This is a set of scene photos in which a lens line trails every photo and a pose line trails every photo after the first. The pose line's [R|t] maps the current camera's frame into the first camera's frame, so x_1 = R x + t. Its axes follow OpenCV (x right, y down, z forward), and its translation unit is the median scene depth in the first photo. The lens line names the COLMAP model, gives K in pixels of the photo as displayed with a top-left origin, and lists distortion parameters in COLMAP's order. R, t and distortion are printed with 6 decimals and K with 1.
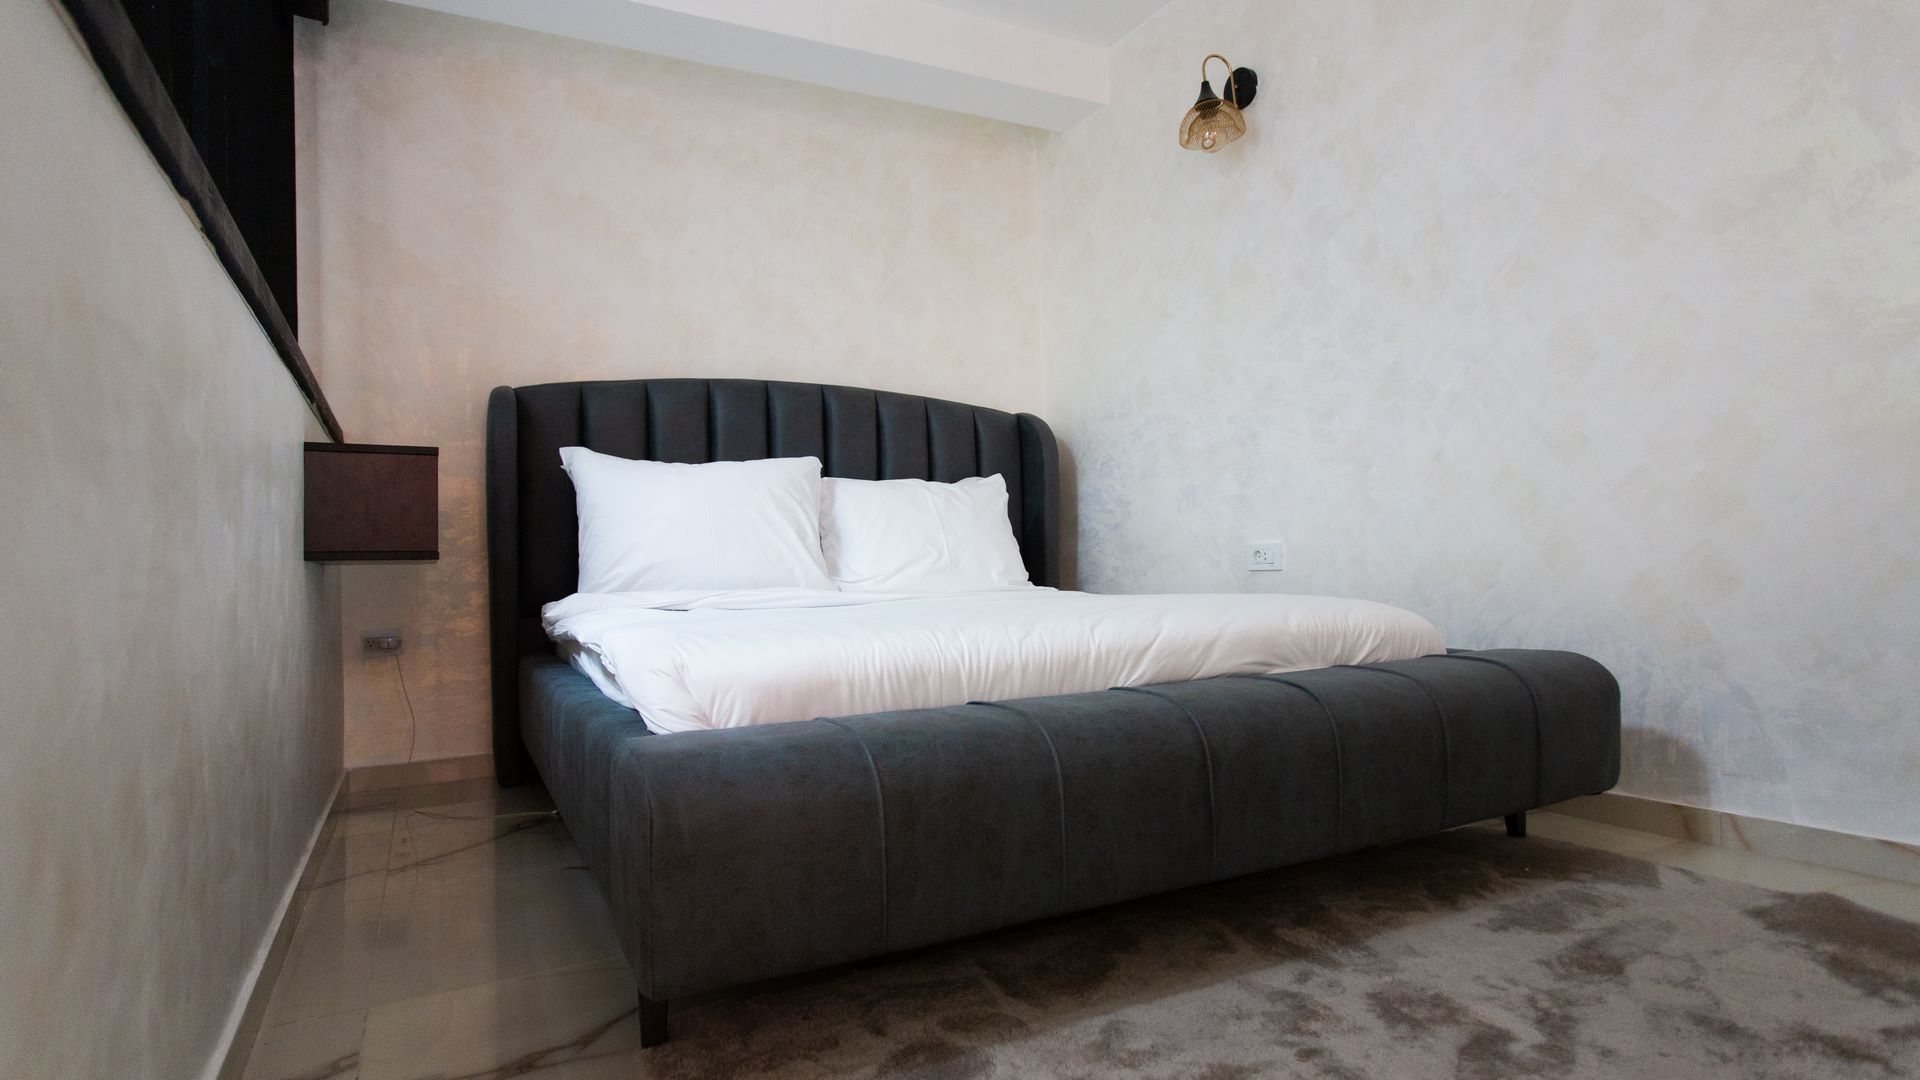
lens RADIAL K [[982.9, 0, 969.2], [0, 982.9, 550.2], [0, 0, 1]] dist [-0.001836, -0.000041]
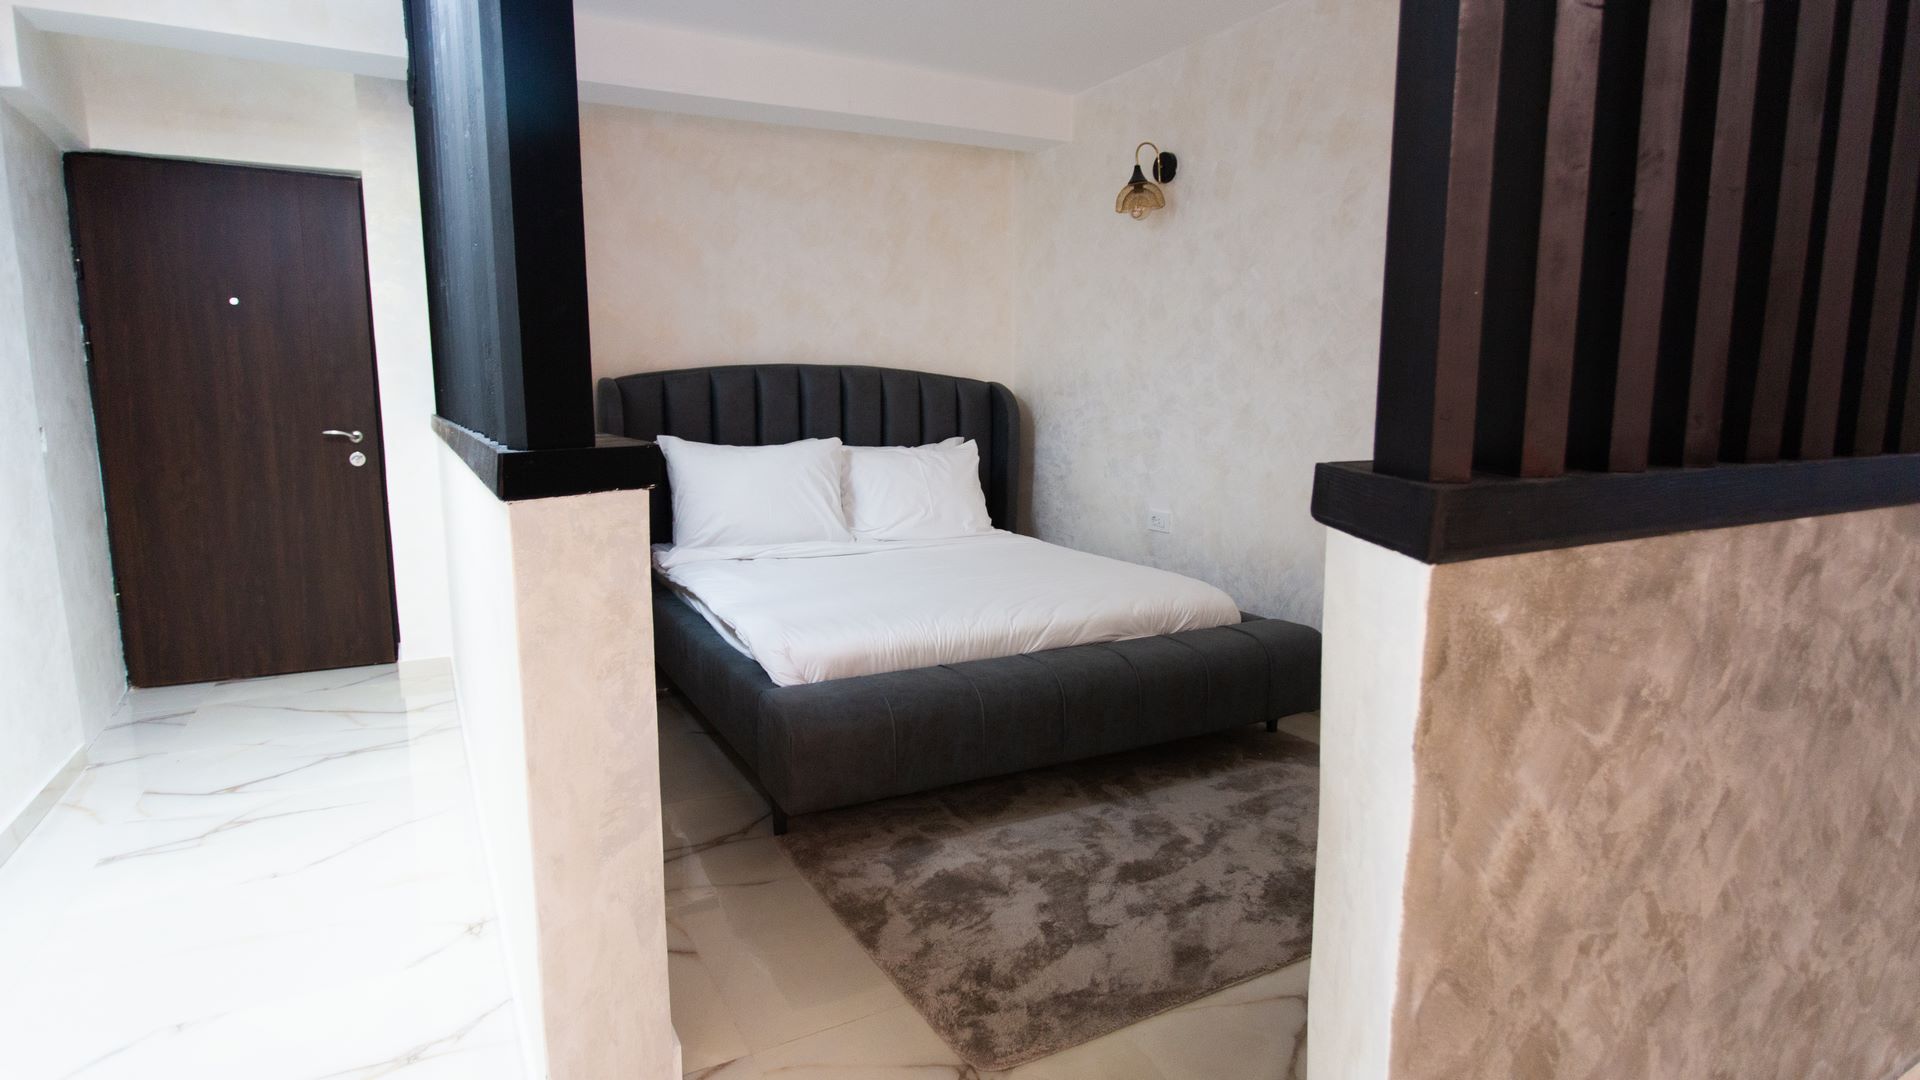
lens RADIAL K [[982.9, 0, 969.2], [0, 982.9, 550.2], [0, 0, 1]] dist [-0.001836, -0.000041]
pose [[0.999345, 0.031814, 0.017237, 0.012756], [-0.034309, 0.984480, 0.172108, -0.288080], [-0.011494, -0.172587, 0.984927, -0.595296]]
